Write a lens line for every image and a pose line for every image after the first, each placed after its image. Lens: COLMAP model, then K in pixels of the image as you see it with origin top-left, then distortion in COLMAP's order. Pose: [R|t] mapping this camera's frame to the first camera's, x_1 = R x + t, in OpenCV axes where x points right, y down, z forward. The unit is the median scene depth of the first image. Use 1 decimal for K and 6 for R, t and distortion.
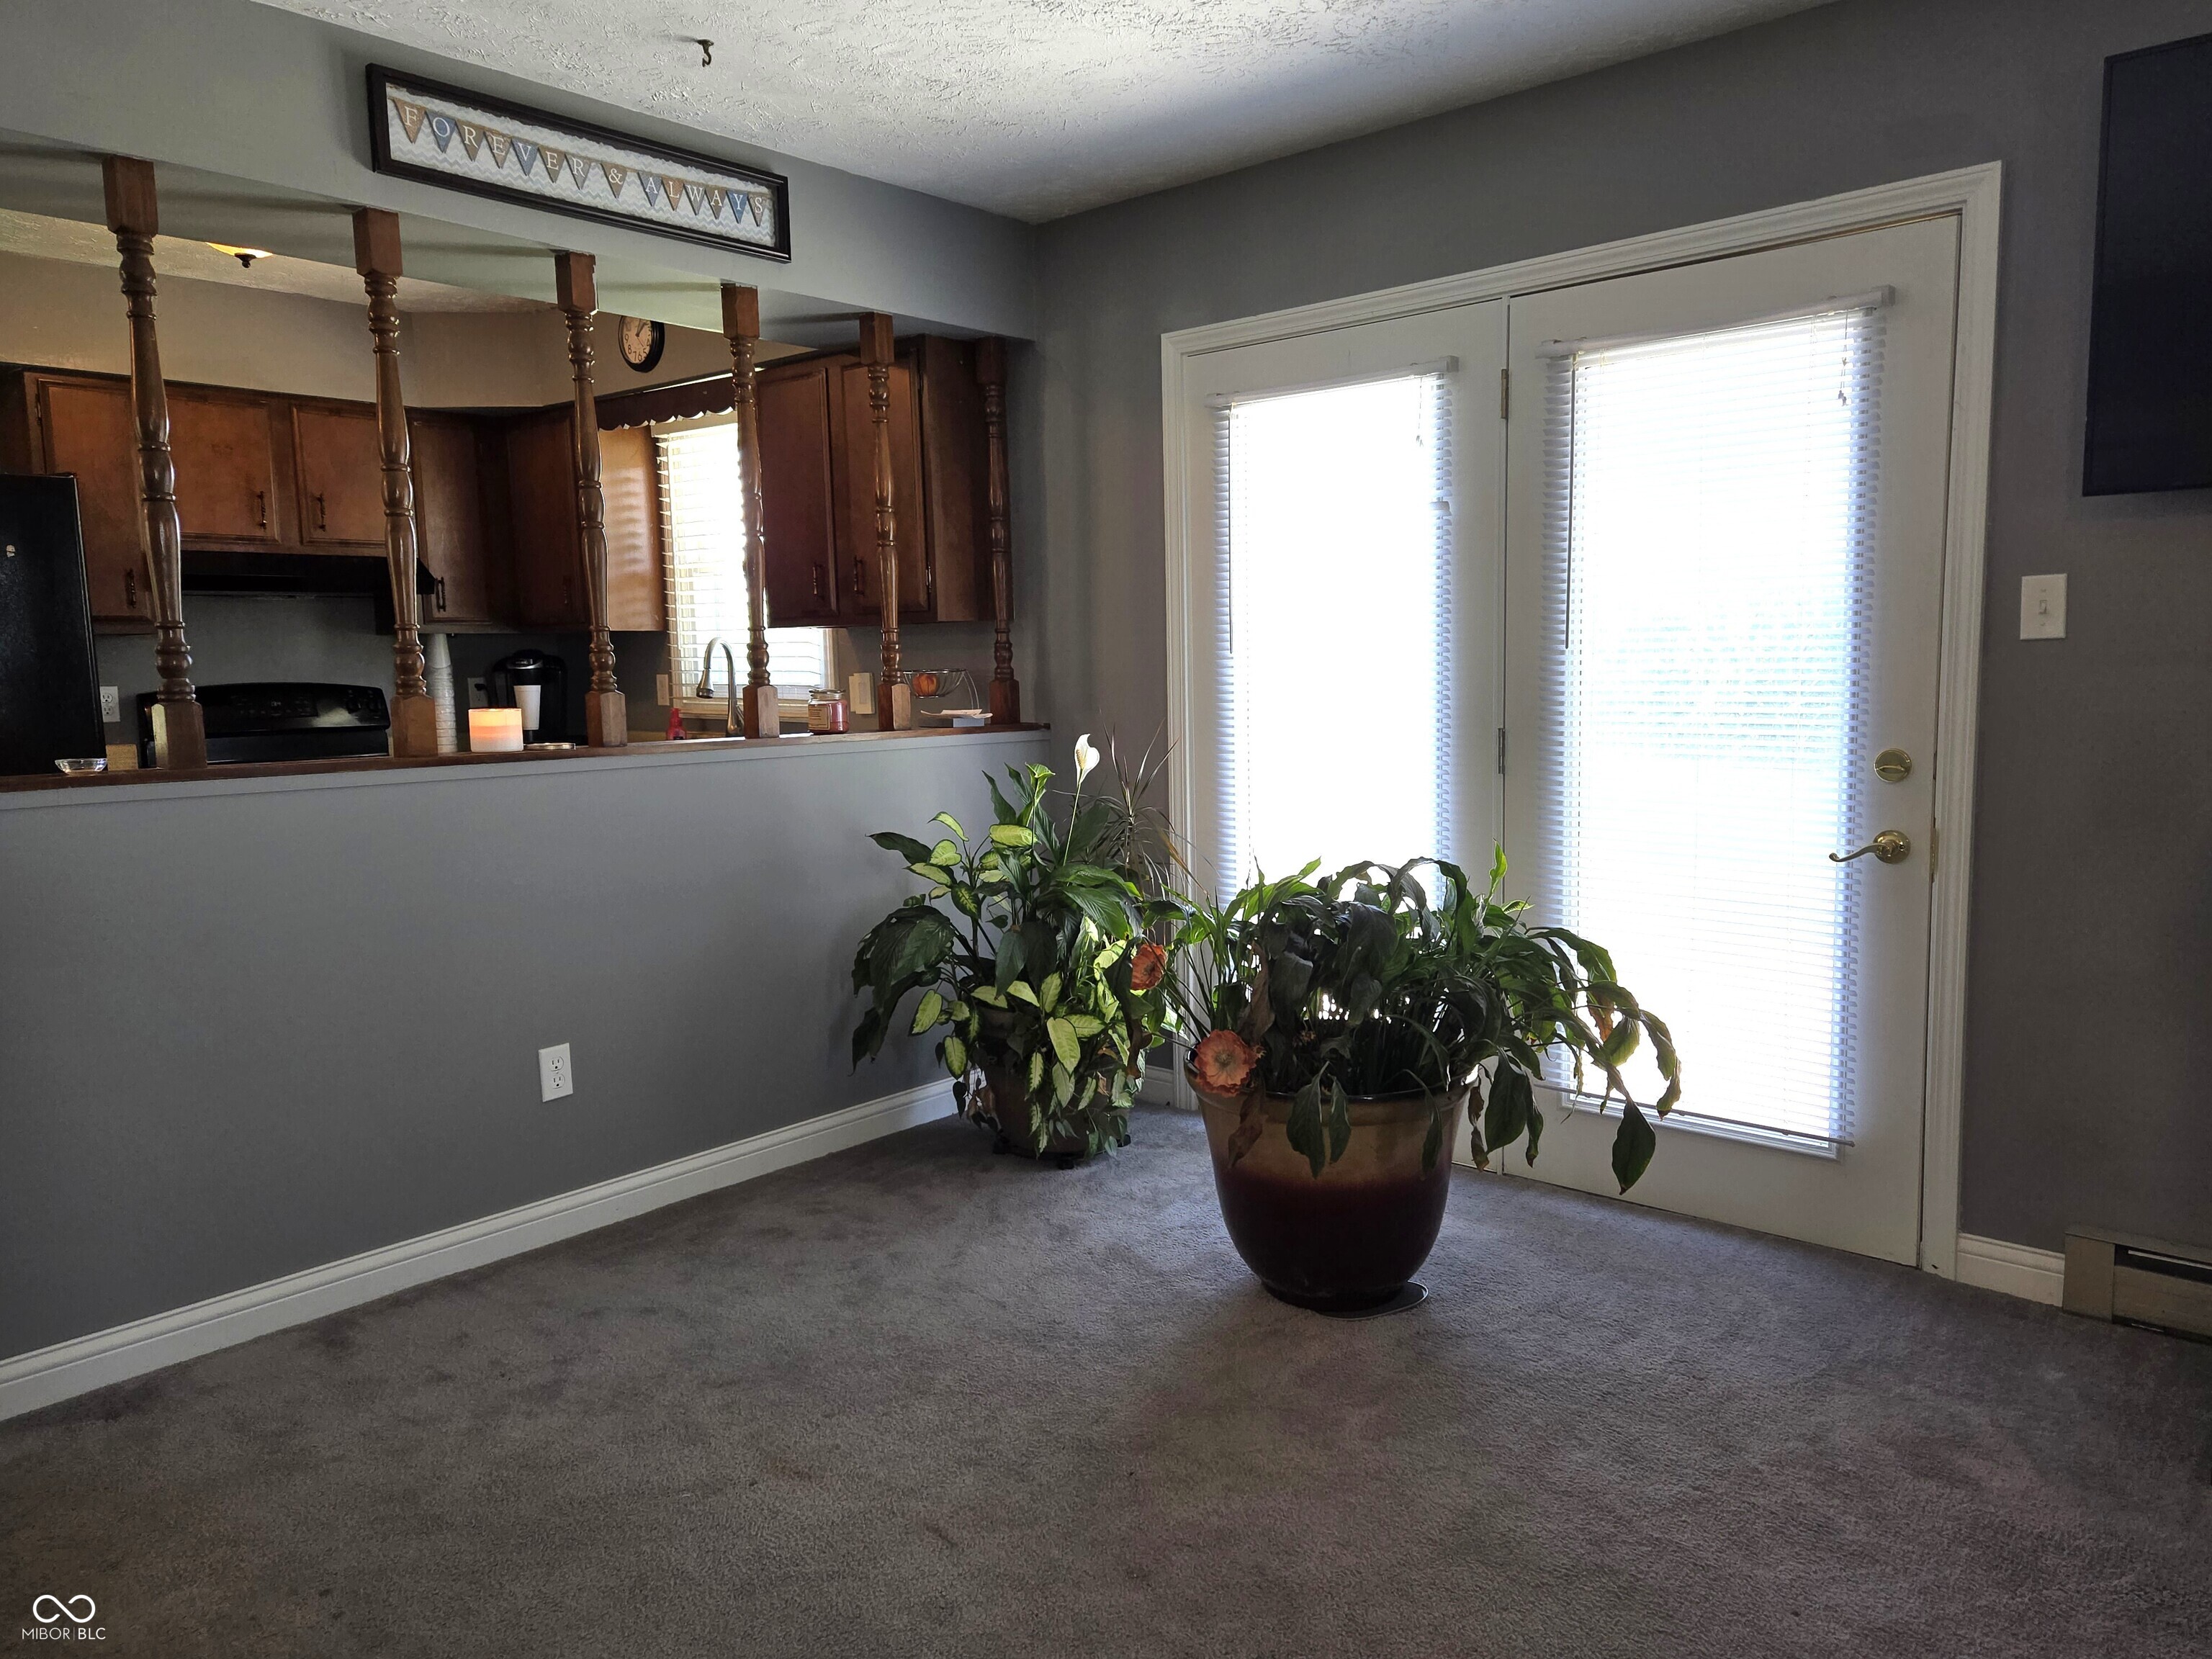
lens RADIAL K [[1547.4, 0, 1113.6], [0, 1547.4, 818.8], [0, 0, 1]] dist [0.066790, -0.057568]
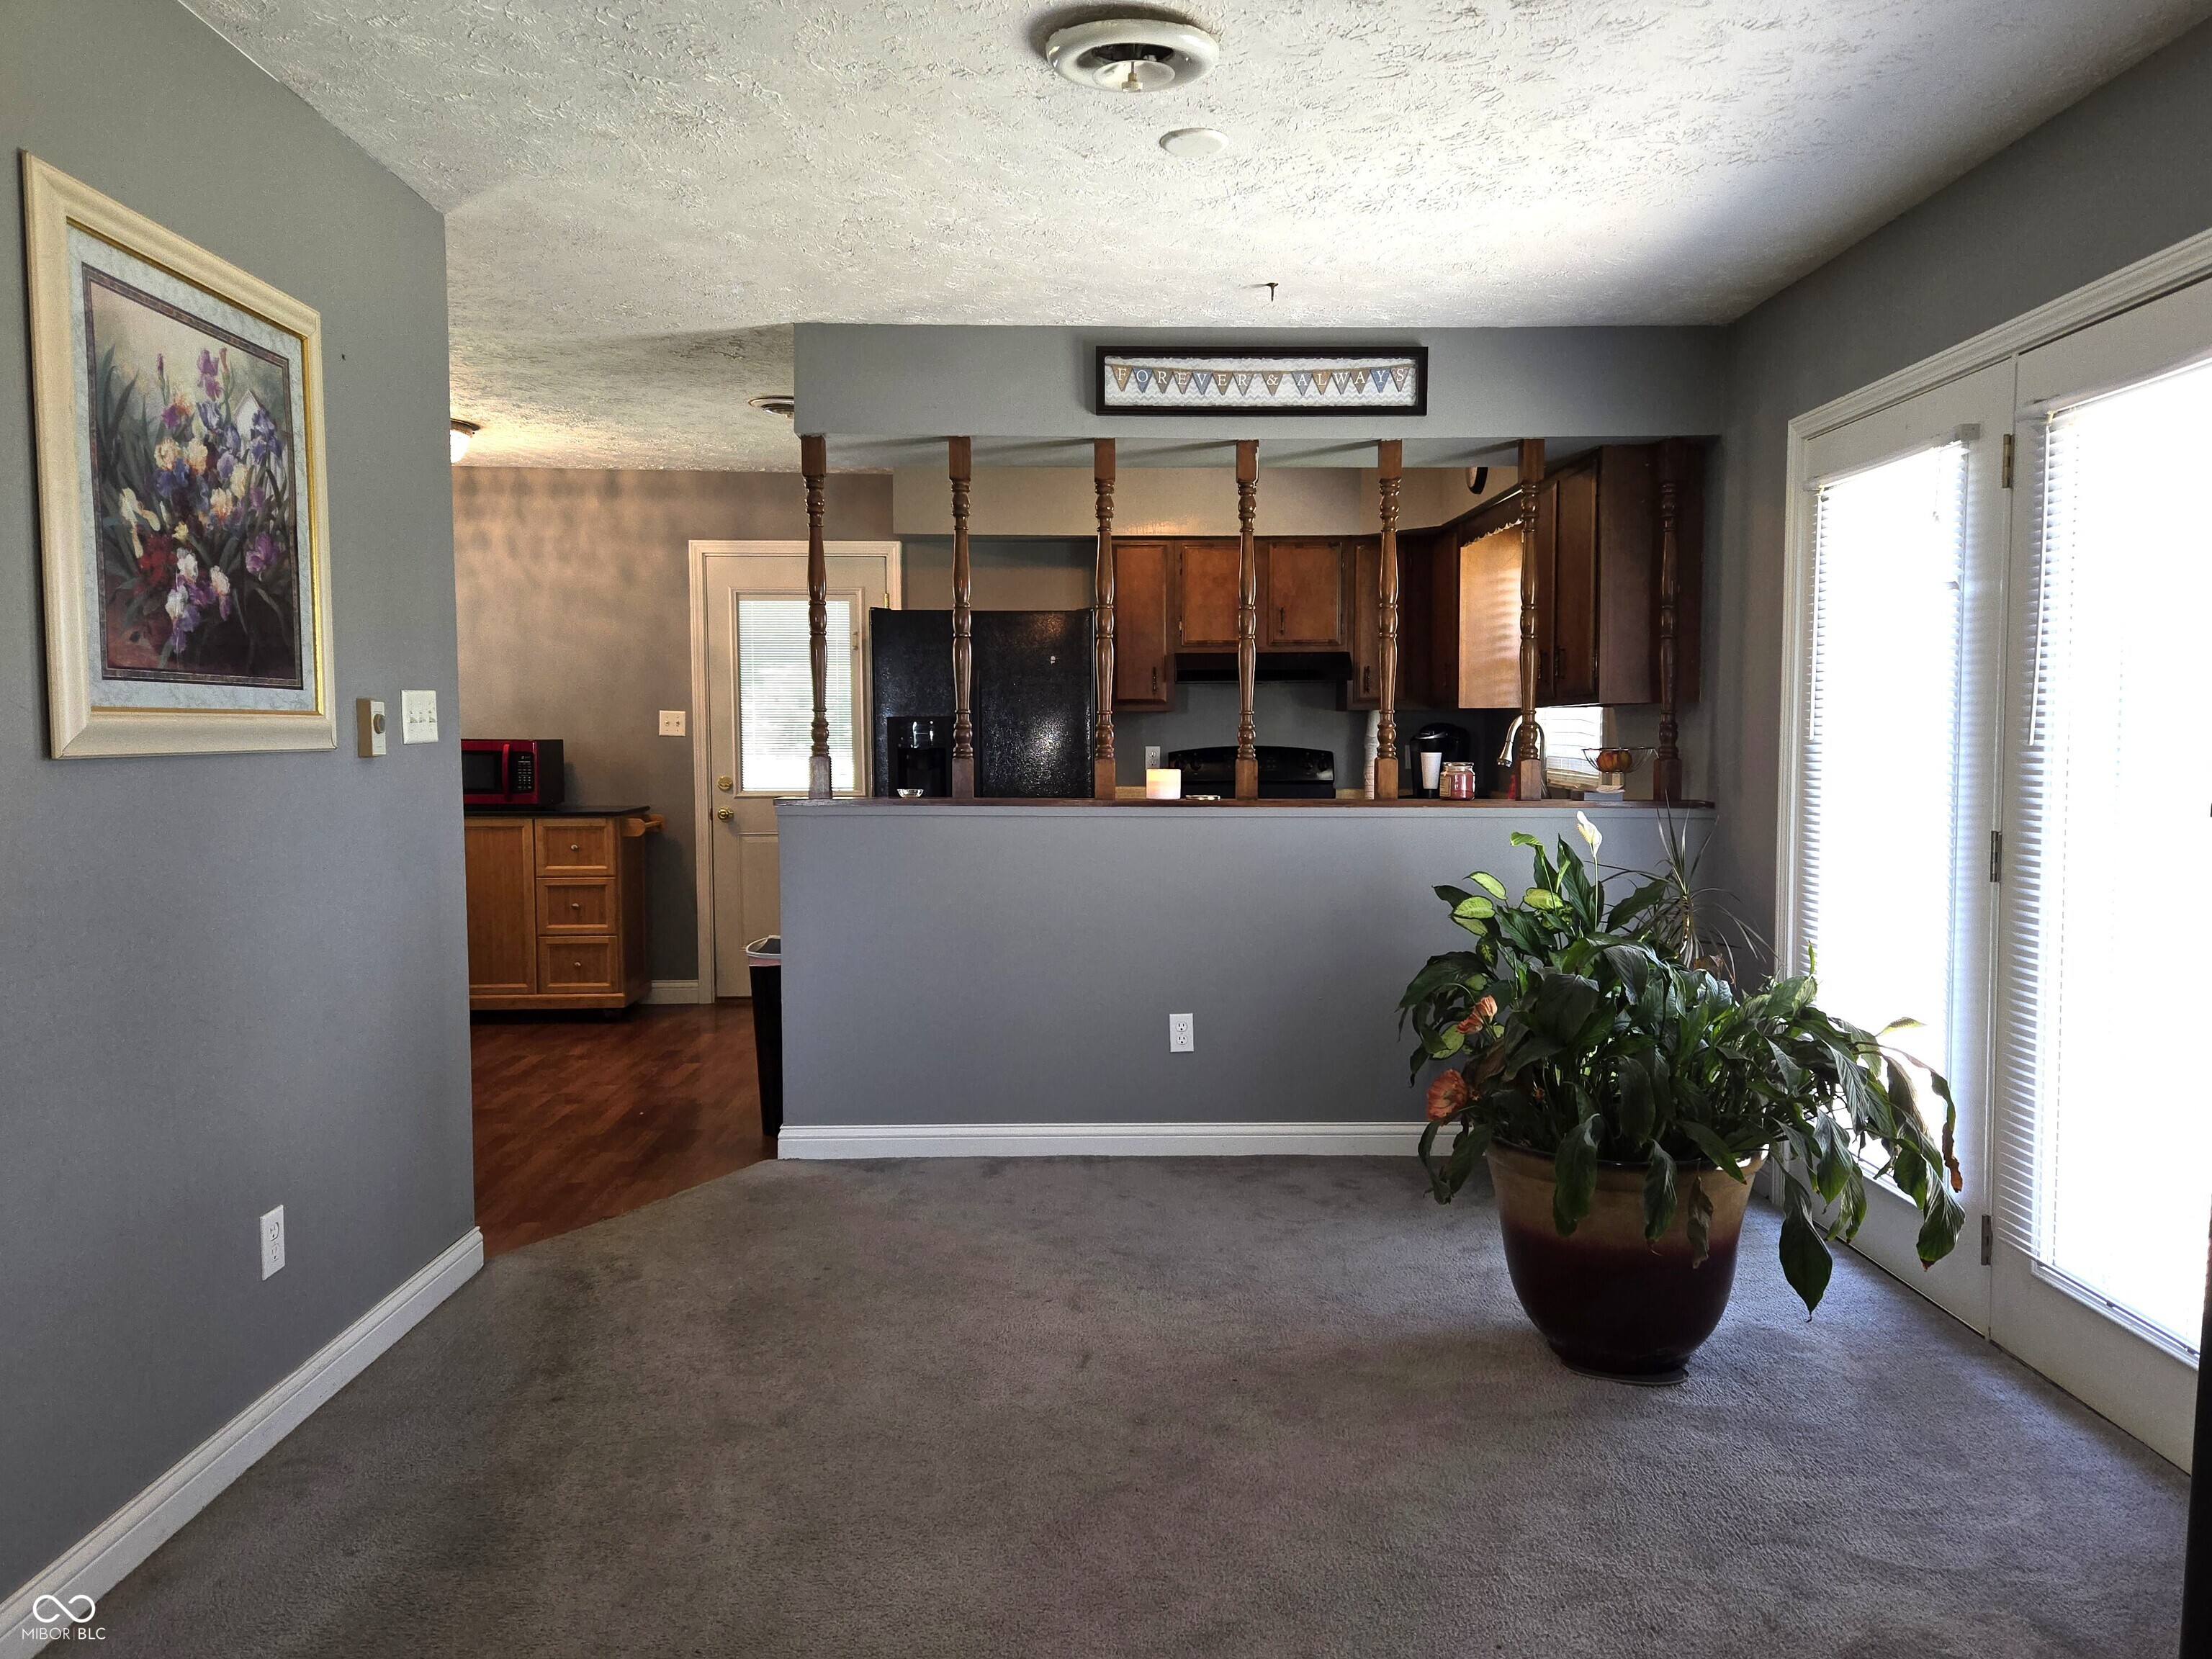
lens RADIAL K [[1547.4, 0, 1133.9], [0, 1547.4, 818.7], [0, 0, 1]] dist [0.066790, -0.057568]
pose [[0.672308, 0.059808, -0.737851, 0.595623], [-0.089669, 0.995971, -0.000973, -0.020661], [0.734820, 0.066816, 0.674963, 0.032364]]
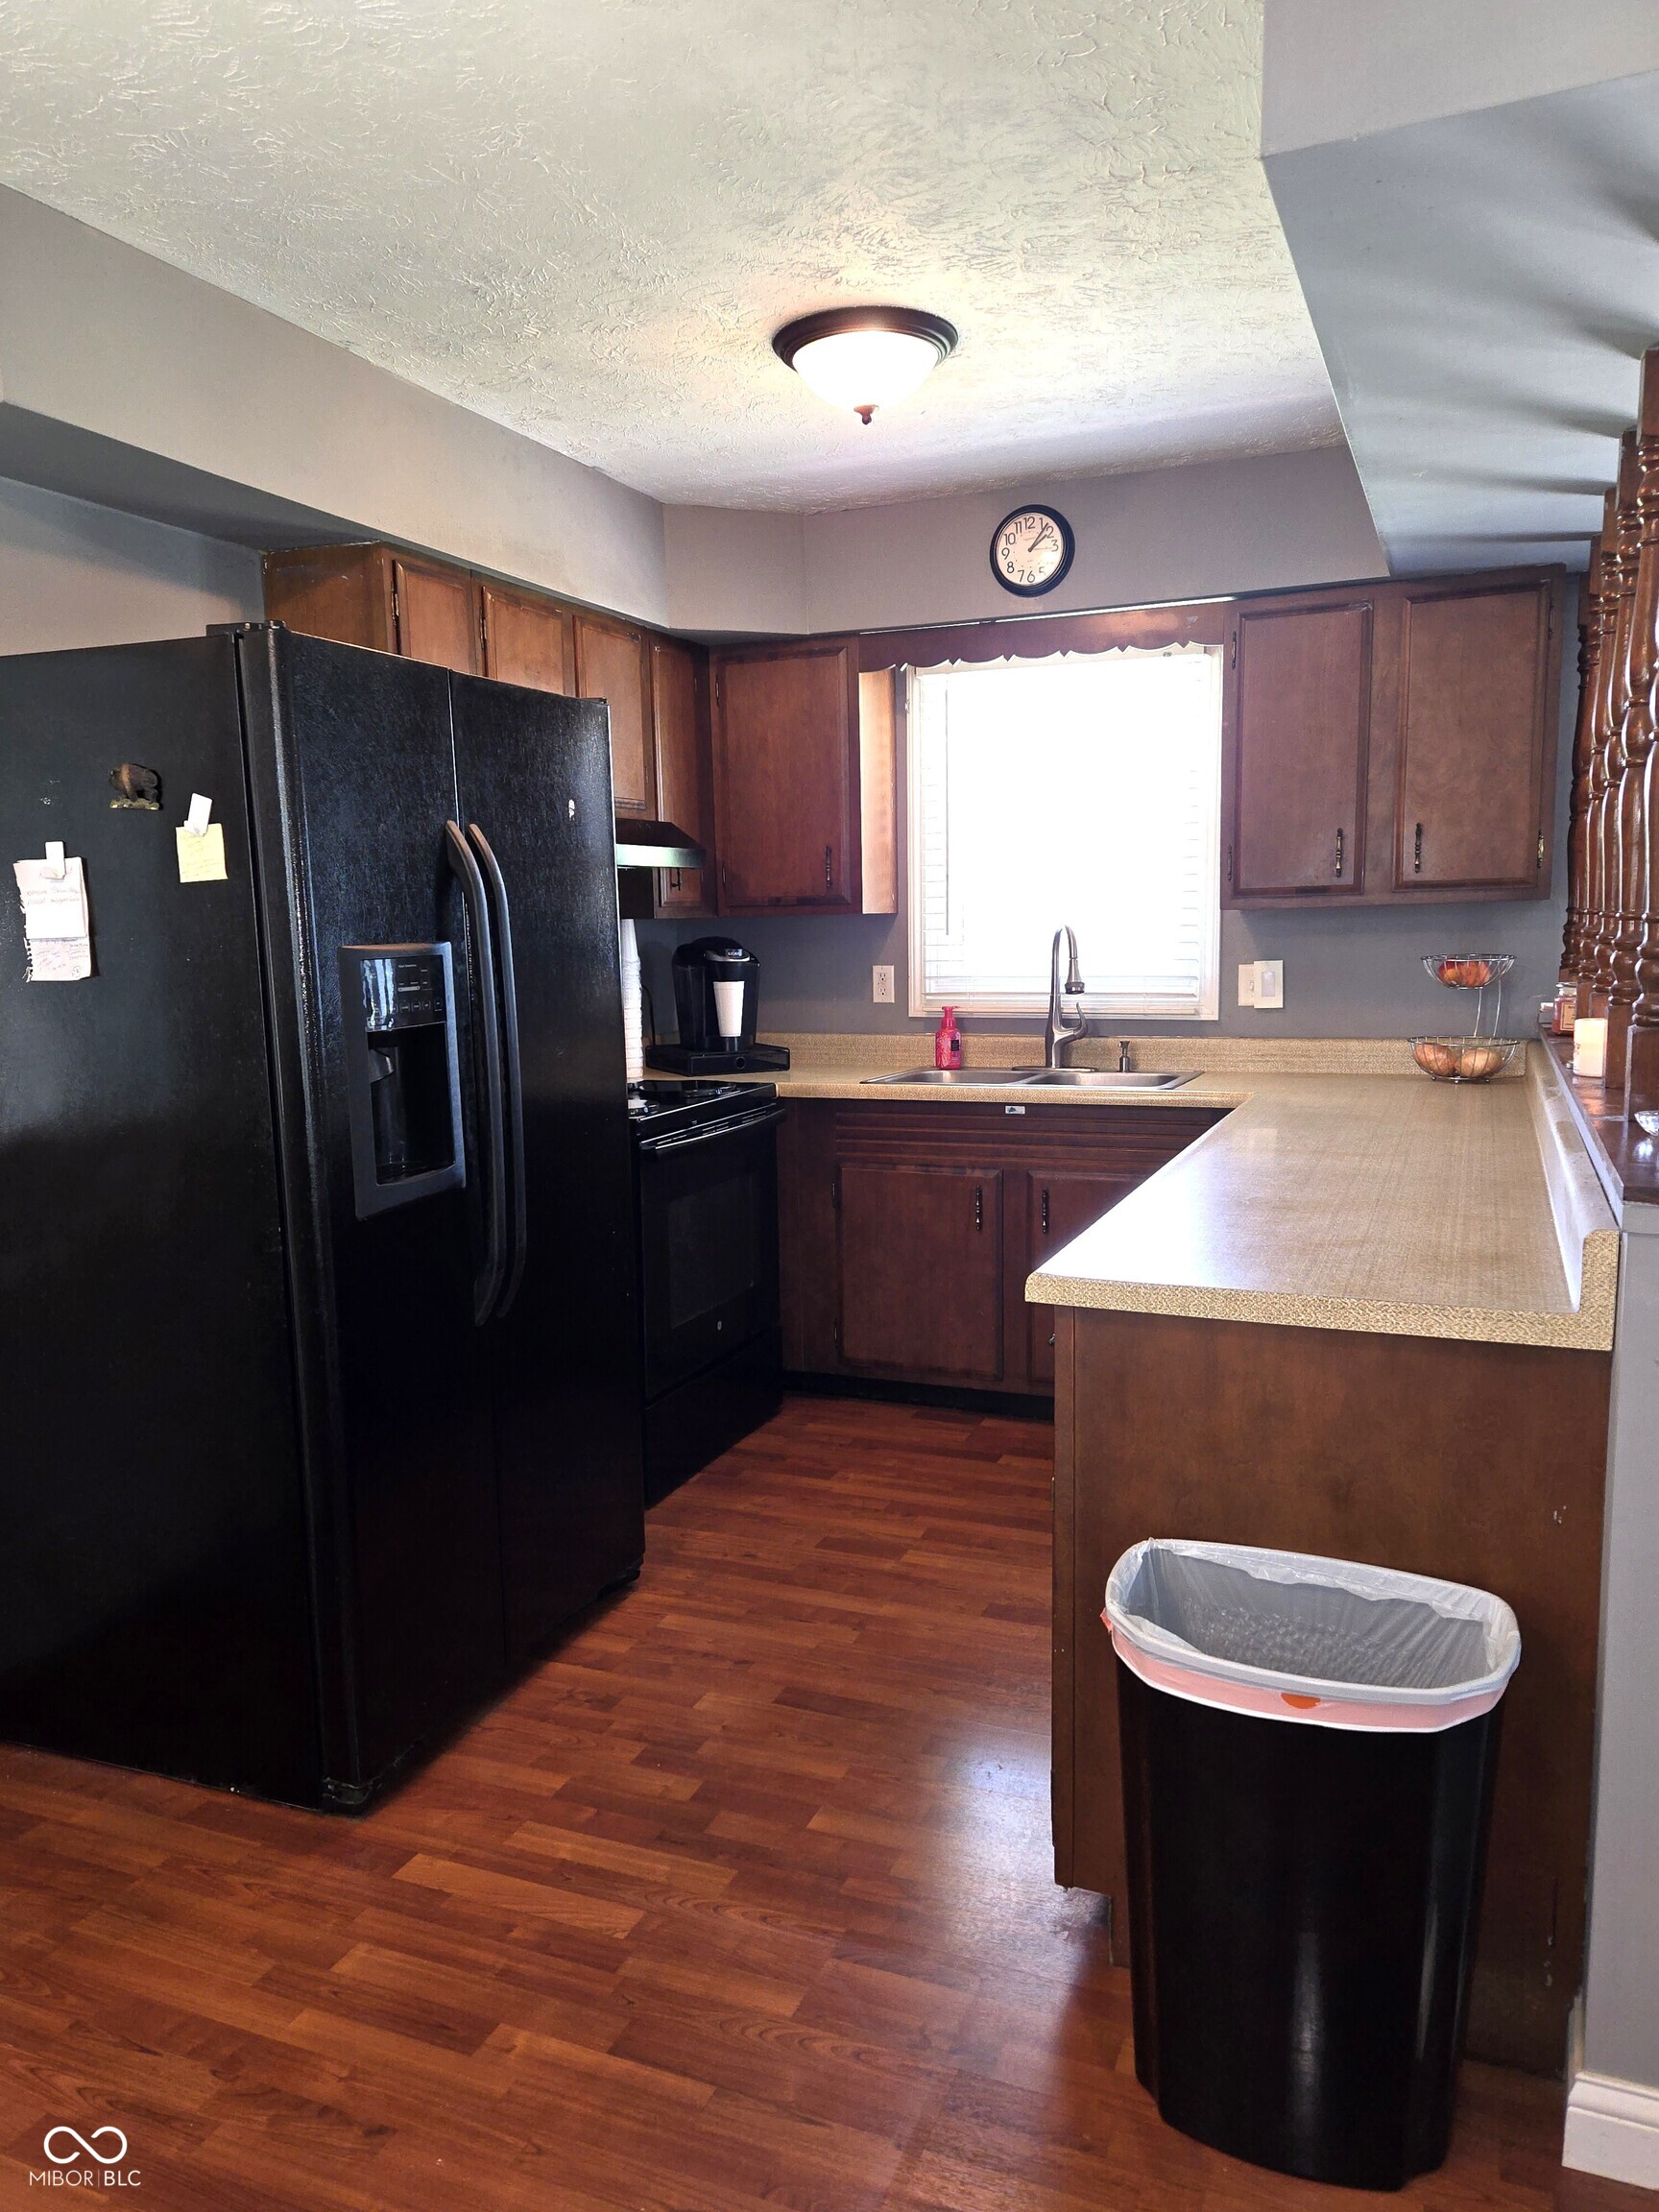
lens RADIAL K [[1547.4, 0, 833.9], [0, 1547.4, 1110.9], [0, 0, 1]] dist [0.066790, -0.057568]
pose [[0.944763, -0.046503, 0.324438, -0.970645], [0.042934, 0.998913, 0.018156, -0.051759], [-0.324930, -0.003224, 0.945733, 0.372532]]
